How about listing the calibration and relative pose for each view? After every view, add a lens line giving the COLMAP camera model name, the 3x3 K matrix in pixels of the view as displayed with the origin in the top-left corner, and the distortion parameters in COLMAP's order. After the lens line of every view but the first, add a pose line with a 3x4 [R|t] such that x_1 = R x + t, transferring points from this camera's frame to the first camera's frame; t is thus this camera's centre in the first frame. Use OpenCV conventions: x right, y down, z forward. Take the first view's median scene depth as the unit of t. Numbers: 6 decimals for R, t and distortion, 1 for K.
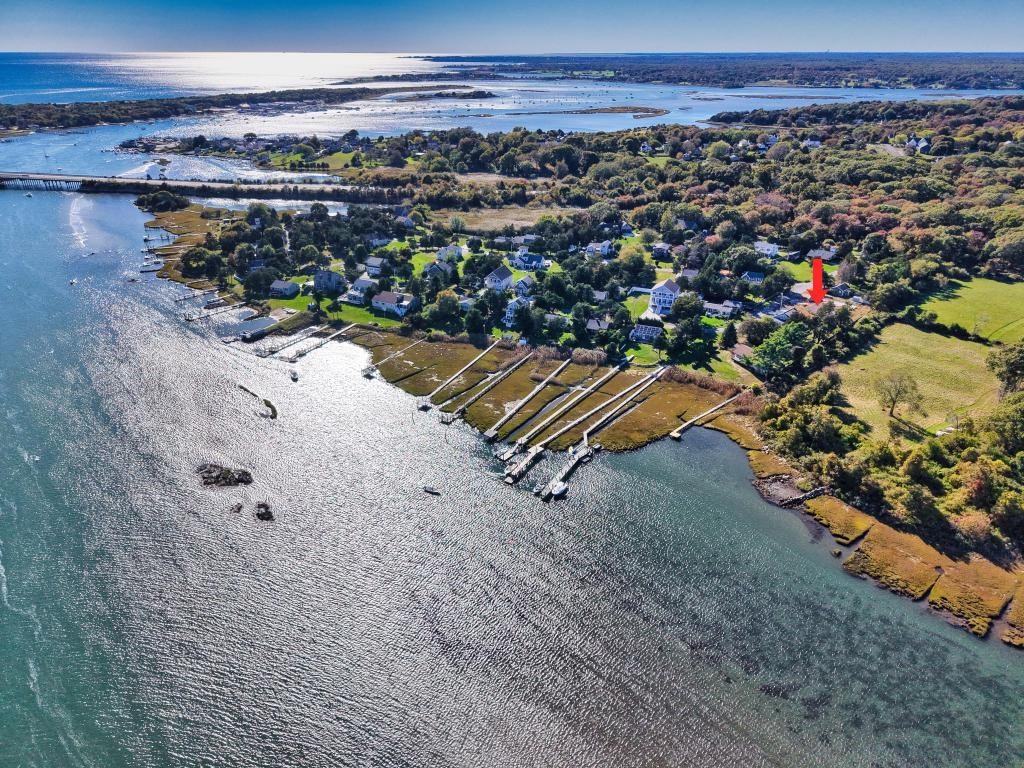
lens RADIAL K [[712.2, 0, 514.1], [0, 712.2, 370.2], [0, 0, 1]] dist [0.010457, -0.000876]
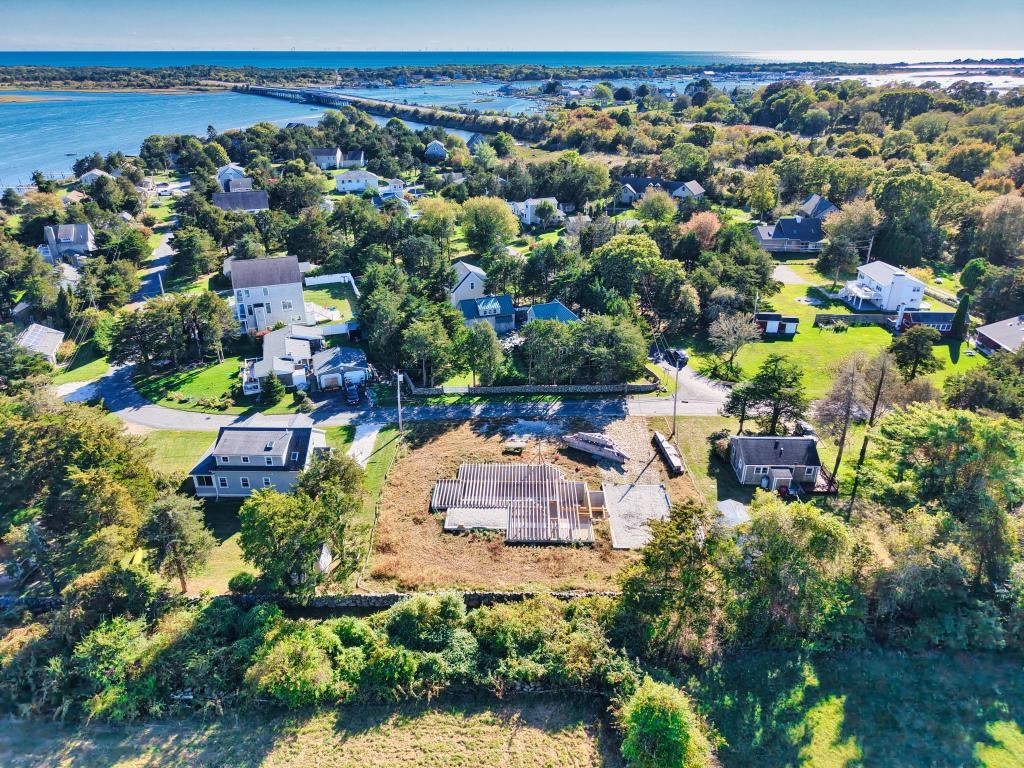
lens RADIAL K [[694.0, 0, 516.7], [0, 694.0, 382.7], [0, 0, 1]] dist [0.008320, 0.001543]
pose [[0.698491, 0.305049, -0.647346, 0.842707], [-0.293315, 0.947158, 0.129840, -0.221531], [0.652746, 0.099184, 0.751056, 1.209427]]
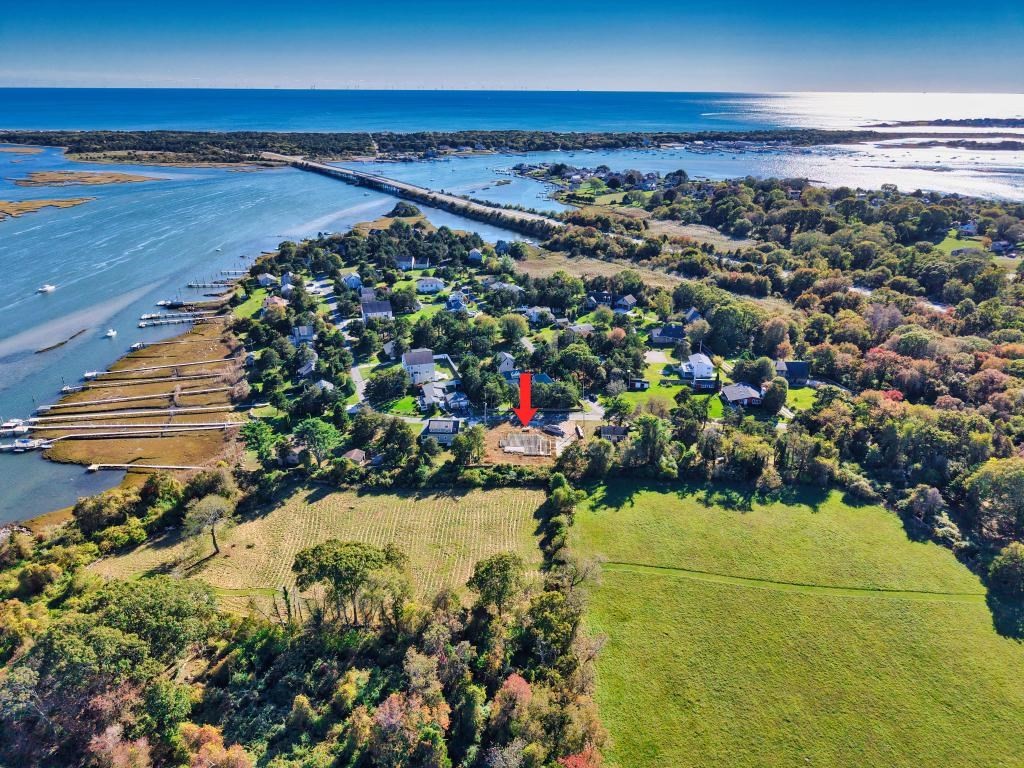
lens RADIAL K [[712.2, 0, 514.1], [0, 712.2, 370.2], [0, 0, 1]] dist [0.010457, -0.000876]
pose [[0.683605, 0.273276, -0.676760, 1.314732], [-0.304940, 0.949387, 0.075338, -0.302782], [0.663096, 0.154870, 0.732338, 0.663652]]
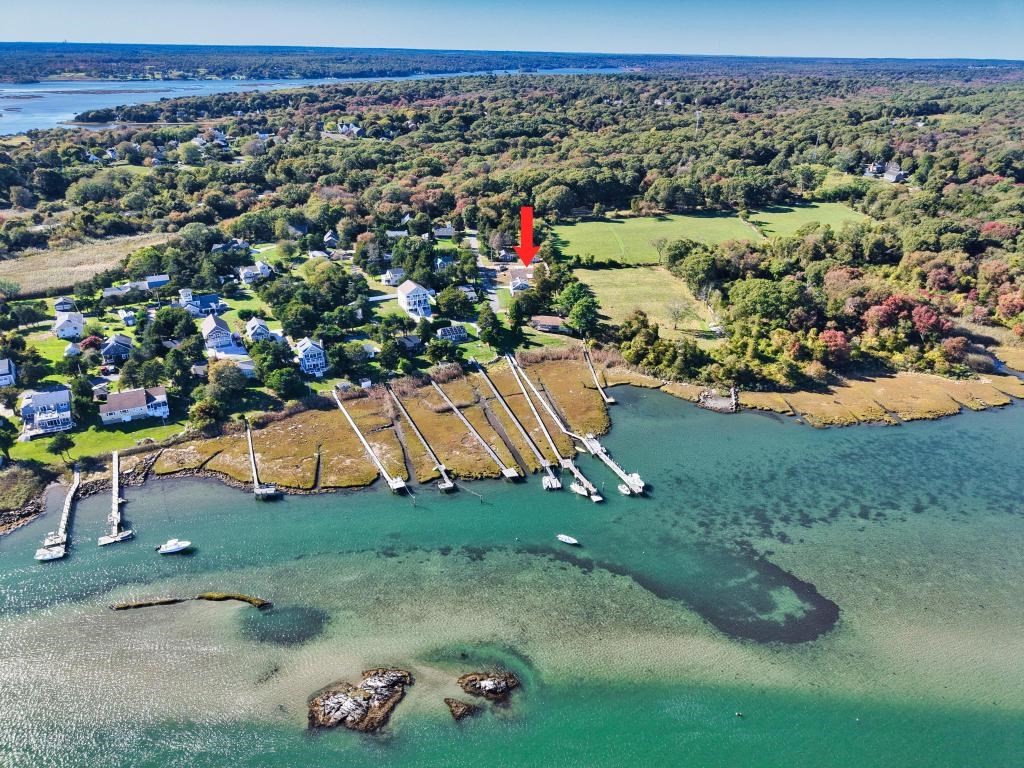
lens RADIAL K [[696.0, 0, 525.2], [0, 696.0, 380.5], [0, 0, 1]] dist [0.030019, -0.025755]
pose [[0.592025, -0.339675, 0.730840, -0.648229], [0.318168, 0.931688, 0.175289, -0.174520], [-0.740457, 0.128754, 0.659656, 0.402459]]
